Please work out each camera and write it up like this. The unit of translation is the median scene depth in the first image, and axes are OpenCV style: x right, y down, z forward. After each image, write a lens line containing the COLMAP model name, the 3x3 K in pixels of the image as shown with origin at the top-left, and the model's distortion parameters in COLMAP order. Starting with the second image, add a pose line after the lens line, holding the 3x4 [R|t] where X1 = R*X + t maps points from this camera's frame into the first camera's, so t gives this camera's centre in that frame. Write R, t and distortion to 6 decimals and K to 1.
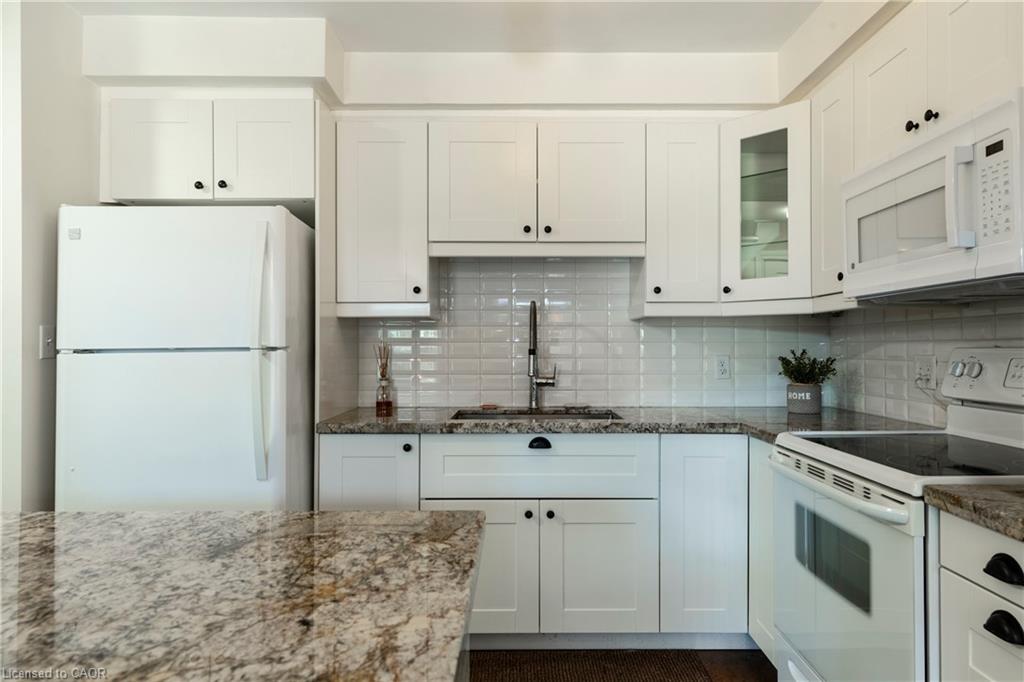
lens RADIAL K [[664.3, 0, 520.9], [0, 664.3, 337.7], [0, 0, 1]] dist [0.019494, 0.007052]
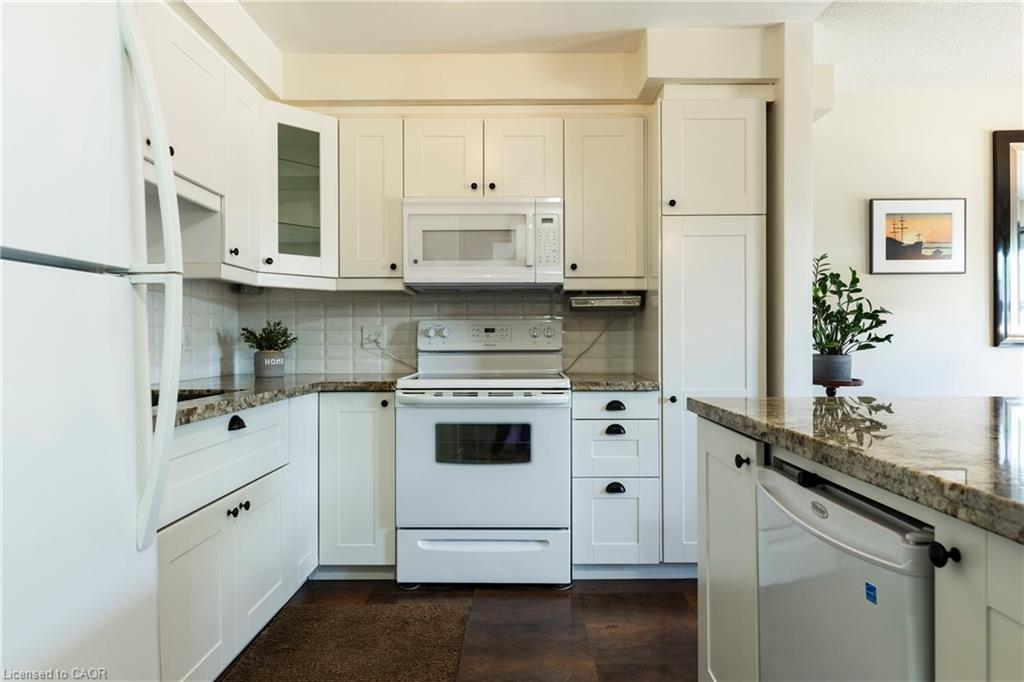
lens RADIAL K [[633.9, 0, 518.6], [0, 633.9, 340.9], [0, 0, 1]] dist [0.015823, -0.000958]
pose [[-0.002750, 0.002583, 0.999993, -0.749382], [-0.011250, 0.999933, -0.002614, 0.056523], [-0.999933, -0.011258, -0.002720, 0.658194]]
